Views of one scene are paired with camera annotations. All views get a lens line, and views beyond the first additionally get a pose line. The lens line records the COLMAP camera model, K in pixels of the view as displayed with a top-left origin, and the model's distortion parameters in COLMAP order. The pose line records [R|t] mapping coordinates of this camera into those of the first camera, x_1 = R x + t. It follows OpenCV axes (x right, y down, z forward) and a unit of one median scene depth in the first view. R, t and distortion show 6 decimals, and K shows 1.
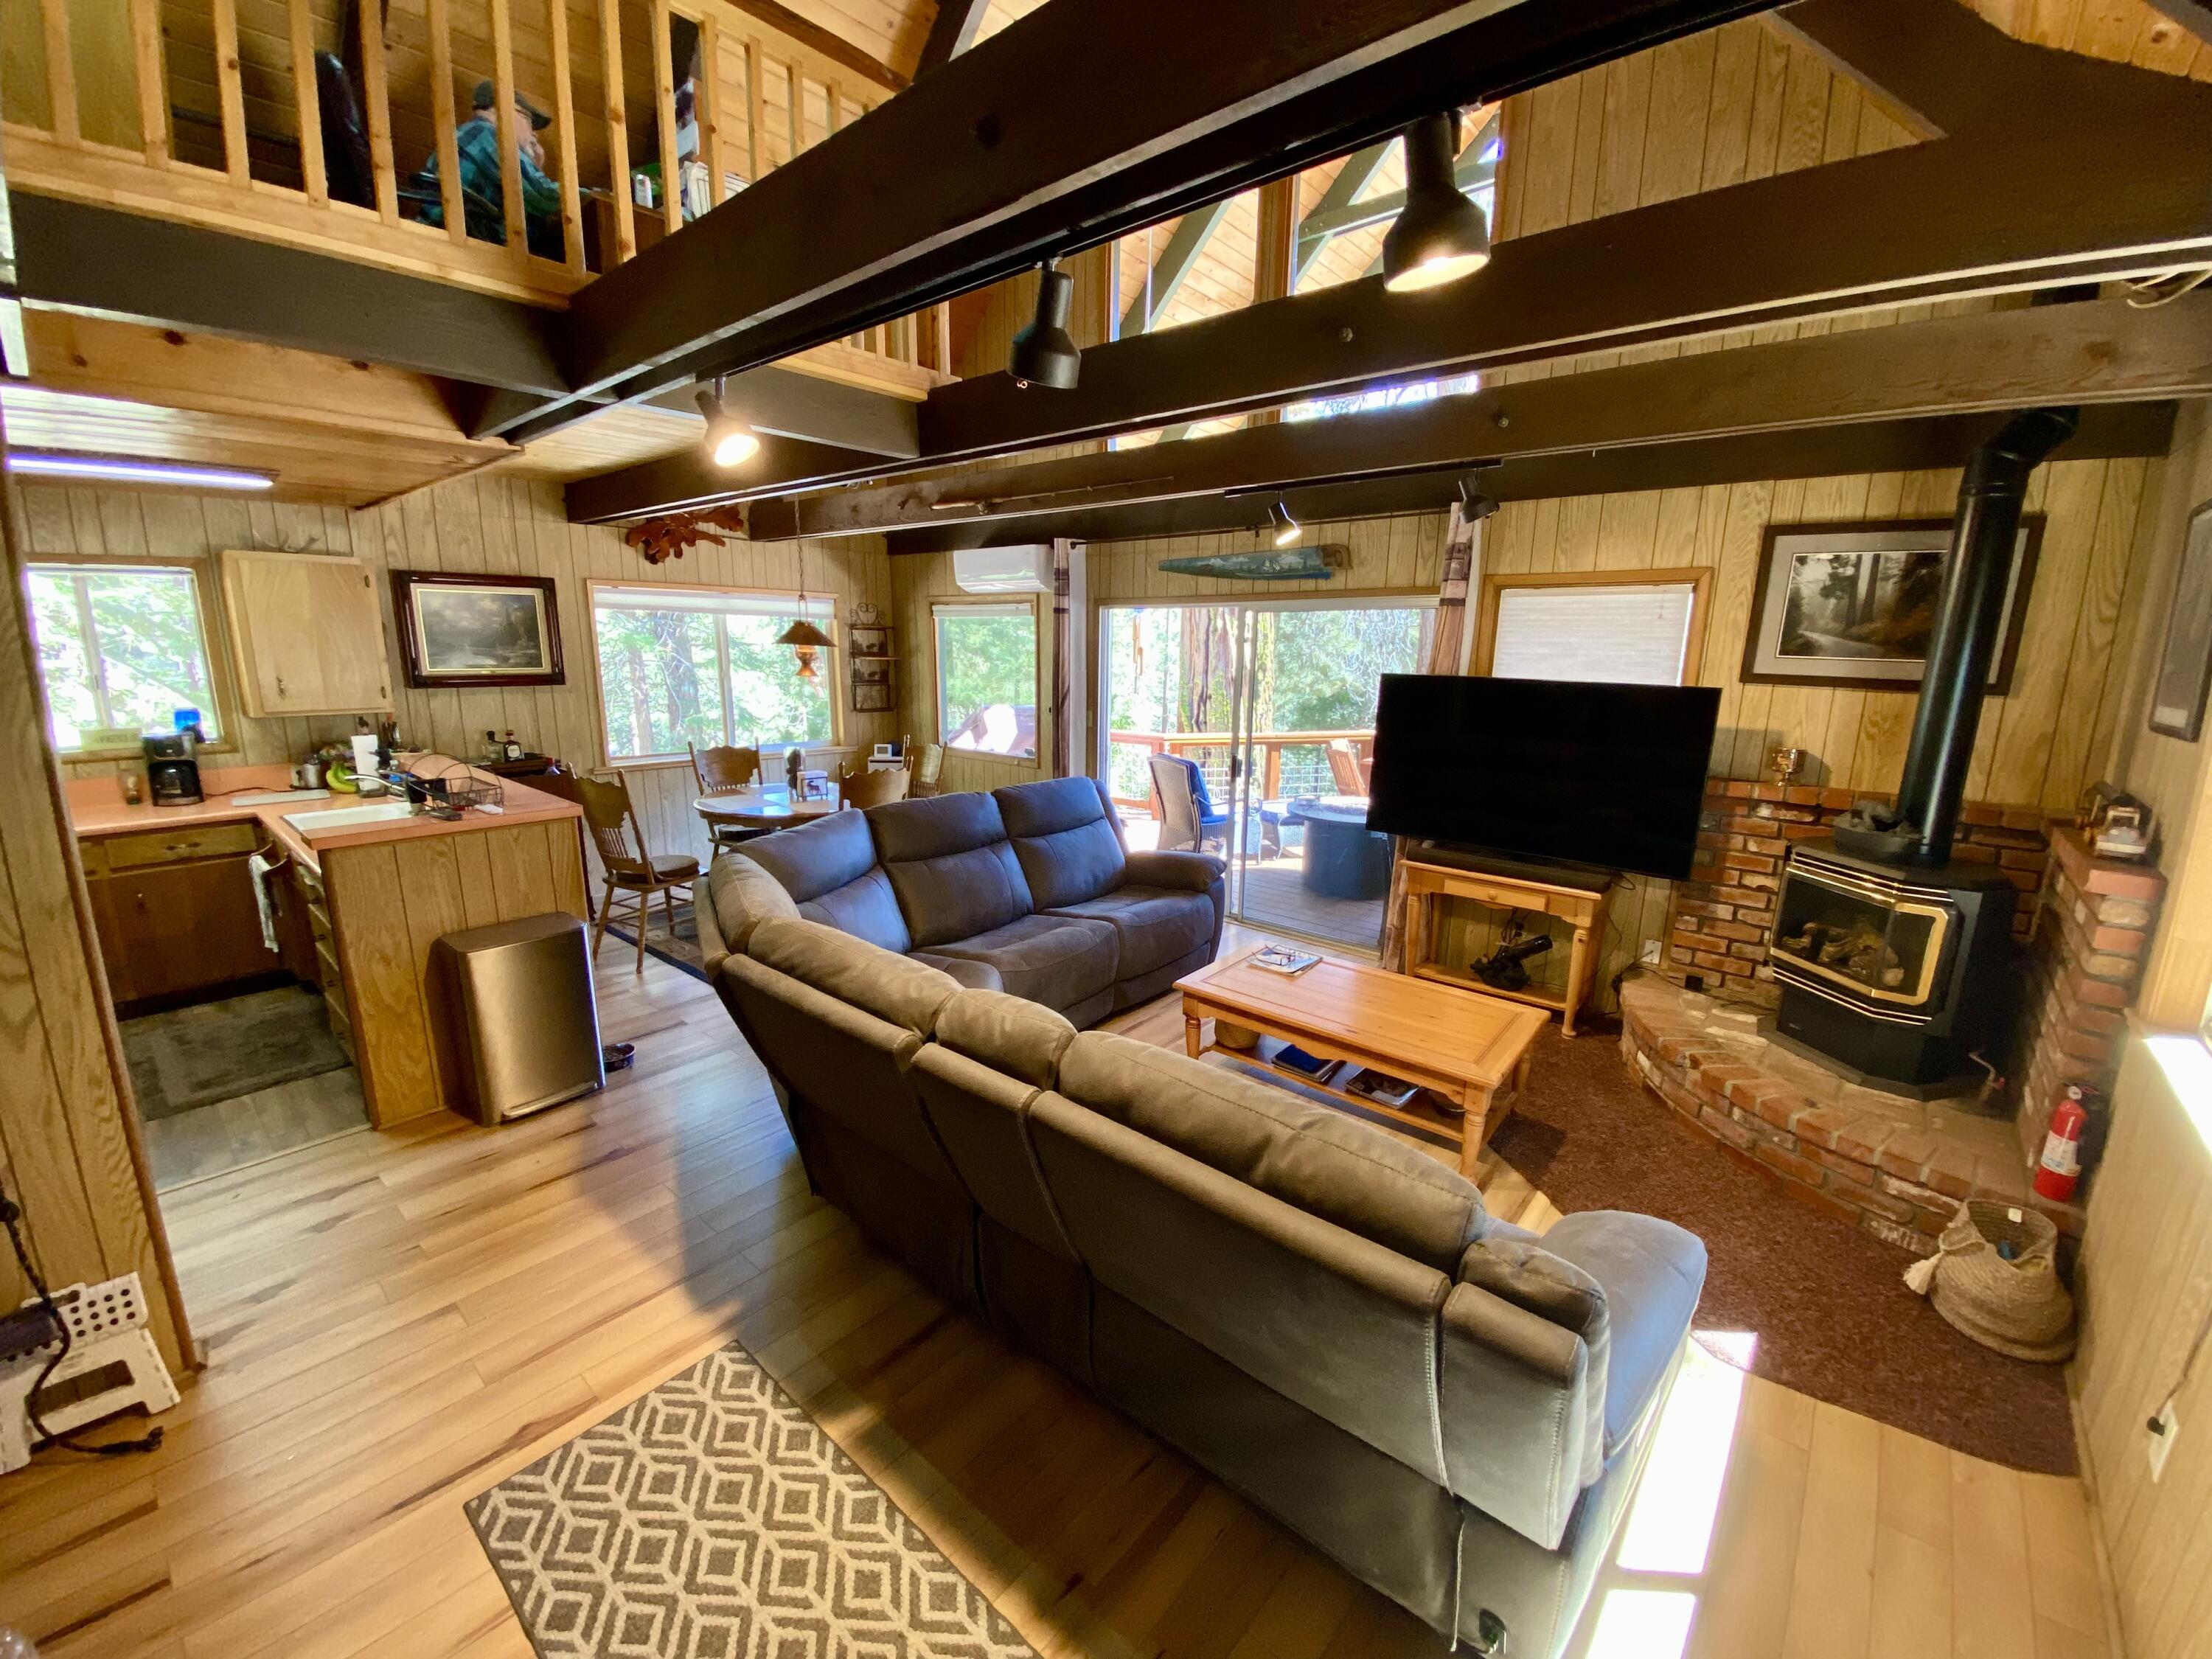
lens RADIAL K [[905.4, 0, 1121.2], [0, 905.4, 845.5], [0, 0, 1]] dist [0.001705, -0.000025]
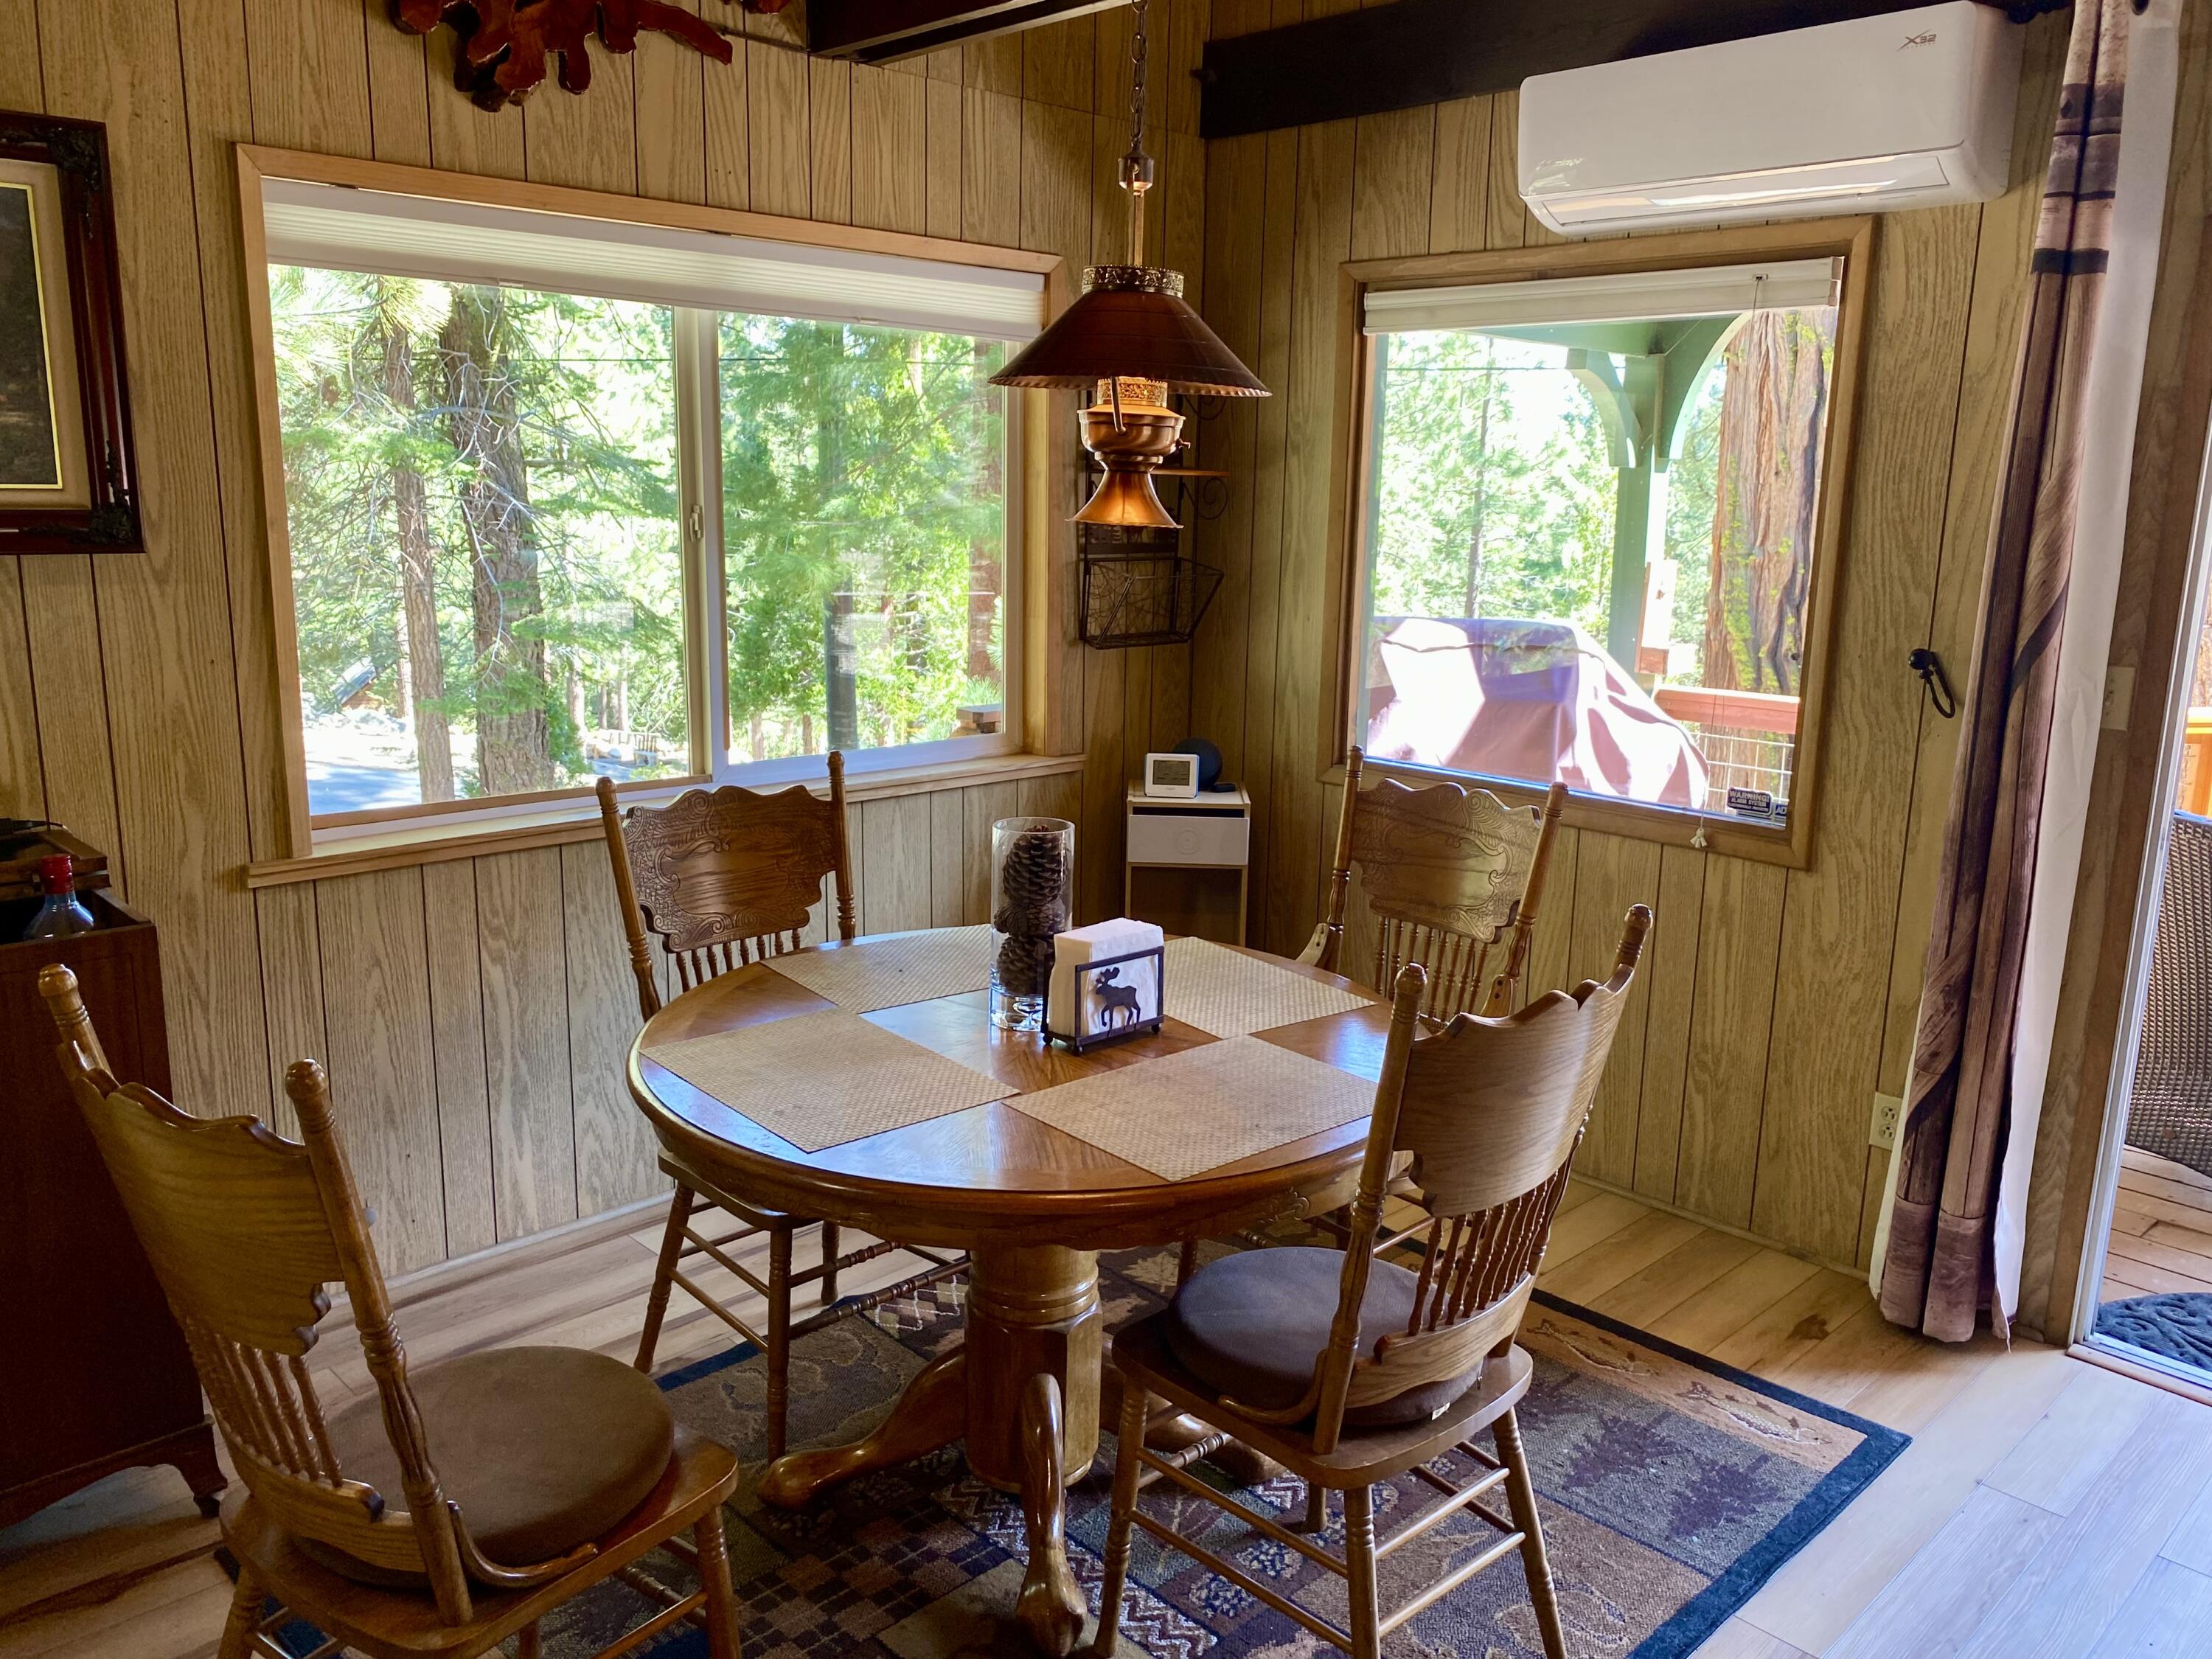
lens RADIAL K [[1706.9, 0, 1098.1], [0, 1706.9, 818.4], [0, 0, 1]] dist [0.035010, 0.004119]
pose [[0.994165, 0.023734, -0.105226, -0.248007], [-0.026095, 0.999436, -0.021120, -0.084008], [0.104666, 0.023743, 0.994224, 0.461746]]
